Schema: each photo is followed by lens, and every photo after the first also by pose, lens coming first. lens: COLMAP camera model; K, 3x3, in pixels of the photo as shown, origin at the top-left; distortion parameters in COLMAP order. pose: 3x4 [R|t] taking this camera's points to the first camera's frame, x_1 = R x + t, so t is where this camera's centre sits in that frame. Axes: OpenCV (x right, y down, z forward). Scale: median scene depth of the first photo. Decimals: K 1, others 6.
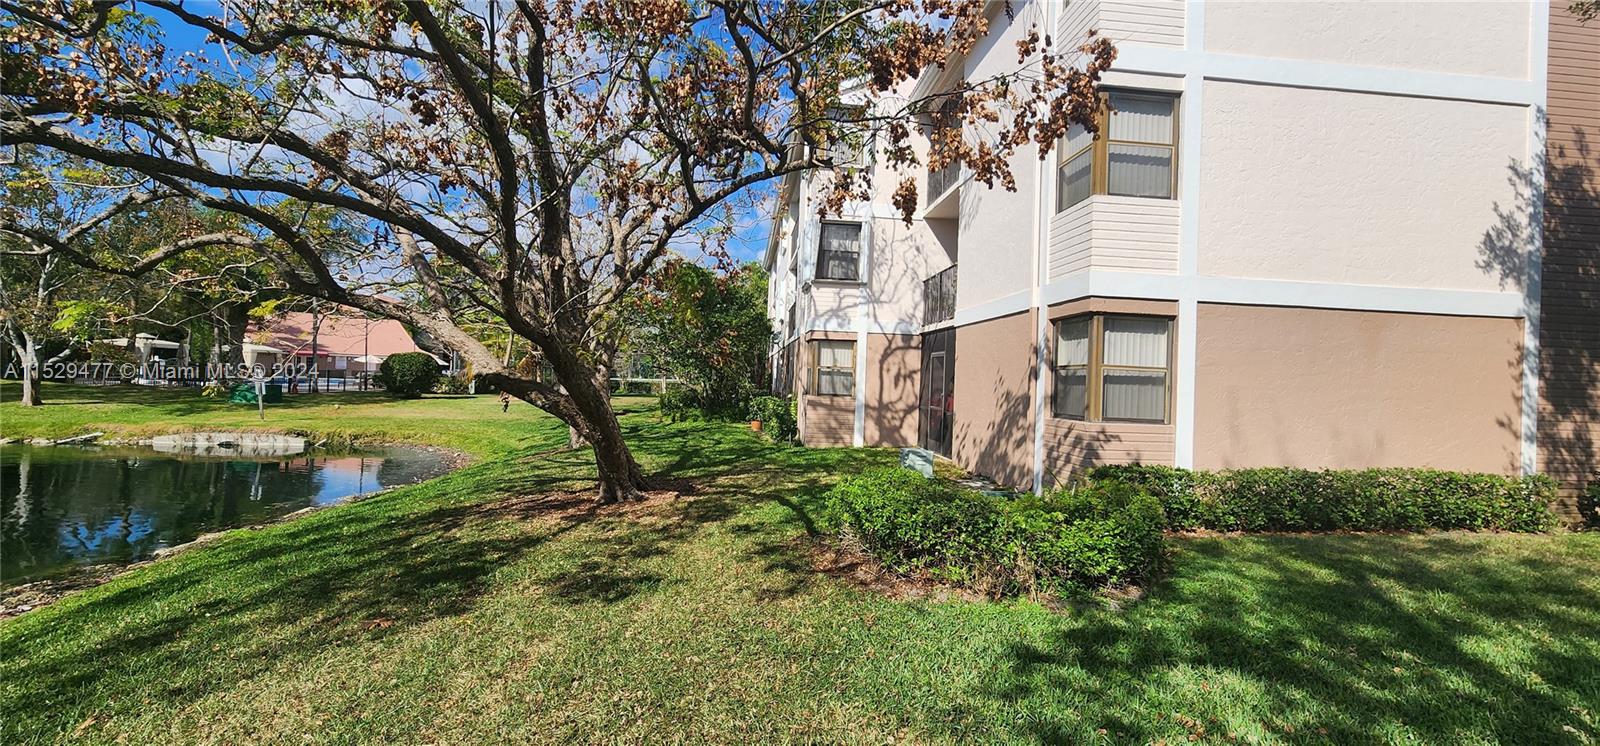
lens RADIAL K [[660.9, 0, 806.3], [0, 660.9, 375.4], [0, 0, 1]] dist [0.000084, 0.001040]
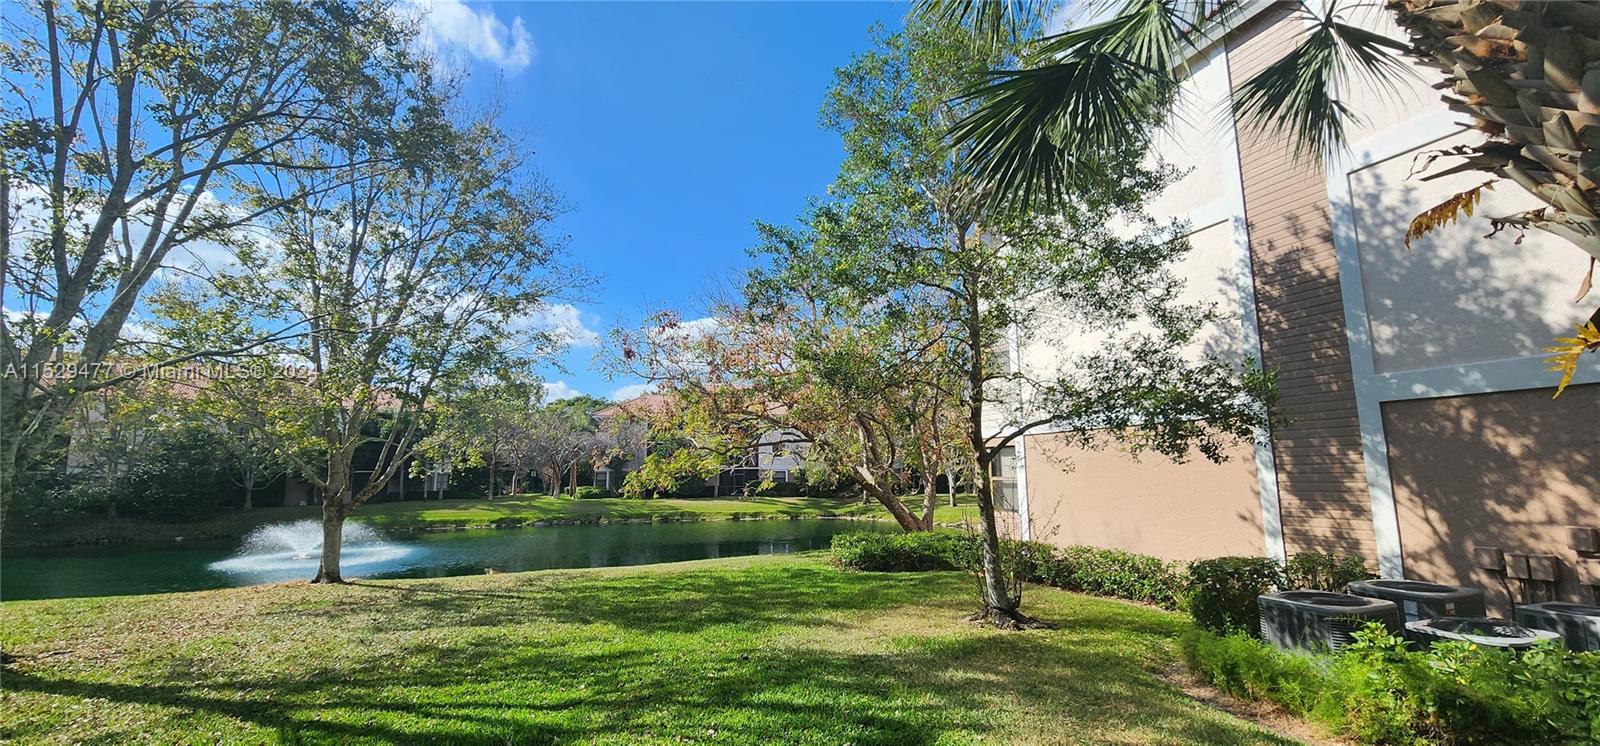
lens RADIAL K [[660.9, 0, 806.3], [0, 660.9, 375.4], [0, 0, 1]] dist [0.000084, 0.001040]
pose [[0.288532, -0.180148, -0.940370, 1.867029], [0.024149, 0.983197, -0.180943, 0.024322], [0.957166, 0.029499, 0.288035, 0.034362]]
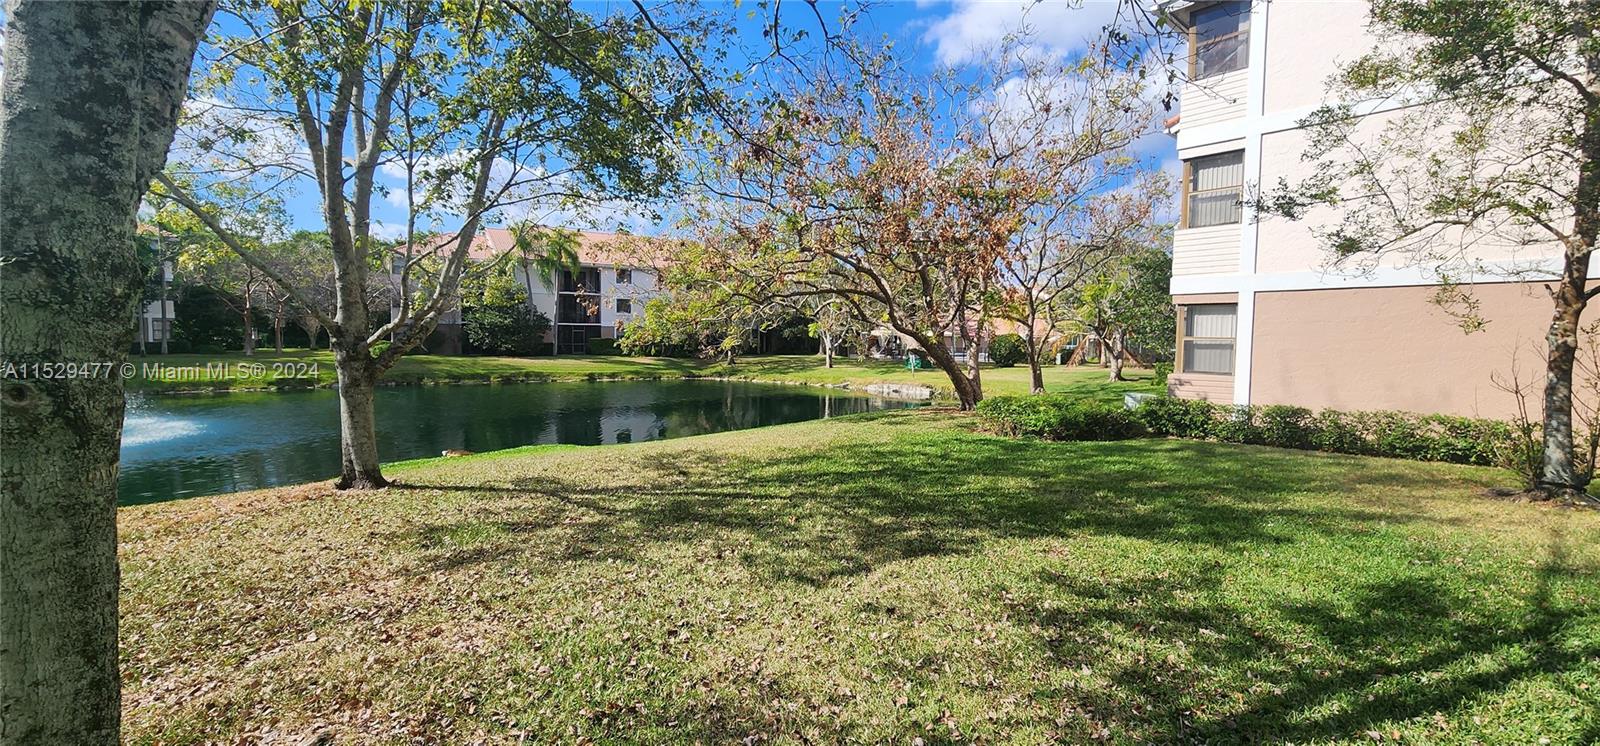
lens RADIAL K [[660.9, 0, 806.3], [0, 660.9, 375.4], [0, 0, 1]] dist [0.000084, 0.001040]
pose [[0.591033, 0.019463, -0.806412, 1.124361], [0.011278, 0.999412, 0.032386, 0.012880], [0.806568, -0.028236, 0.590466, -0.622462]]
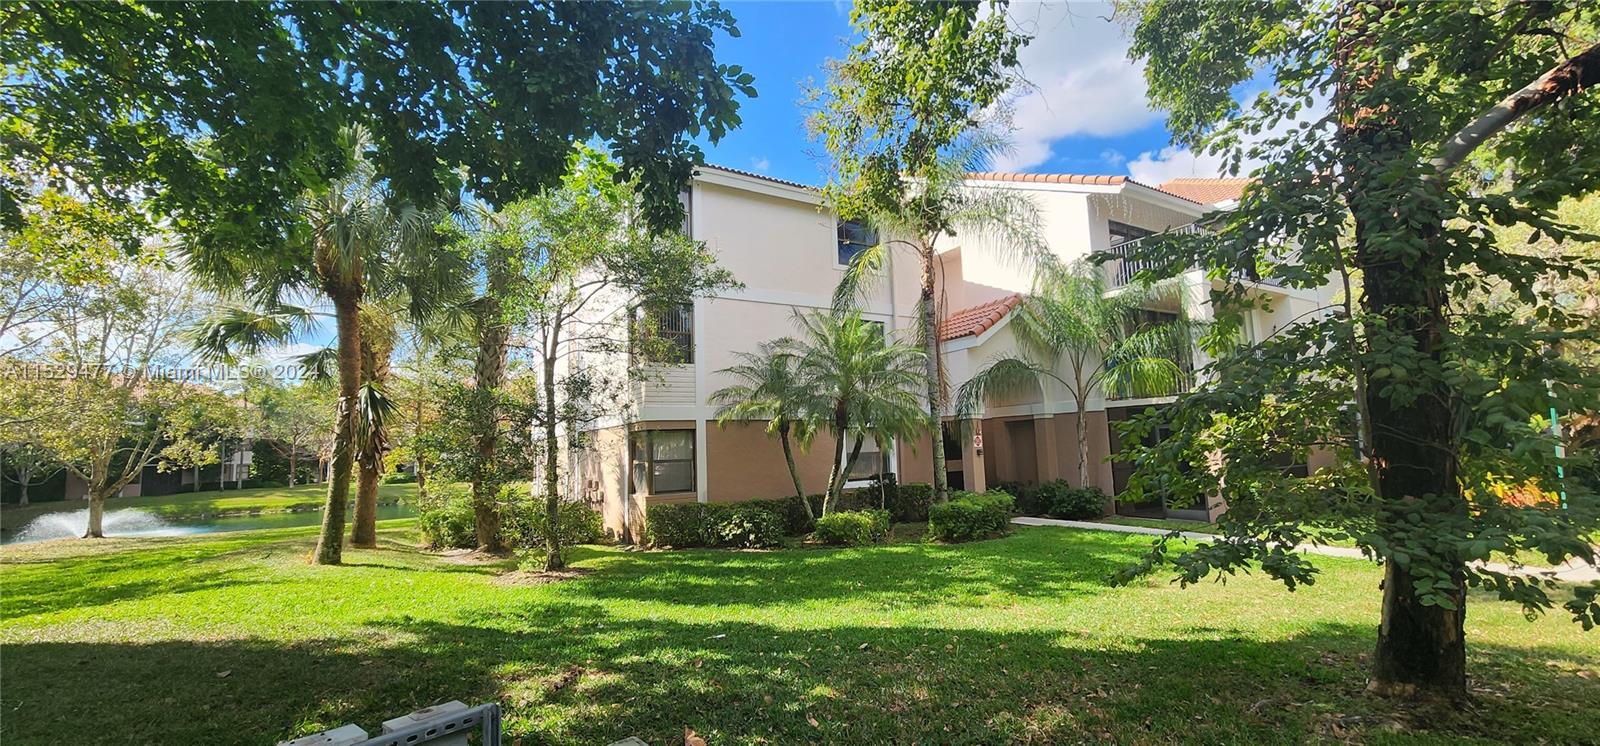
lens RADIAL K [[657.1, 0, 805.9], [0, 657.1, 375.3], [0, 0, 1]] dist [-0.001004, 0.000694]
pose [[0.448725, -0.149603, -0.881059, 3.483712], [0.053493, 0.988617, -0.140623, 0.072725], [0.892067, 0.015970, 0.451620, 0.703853]]
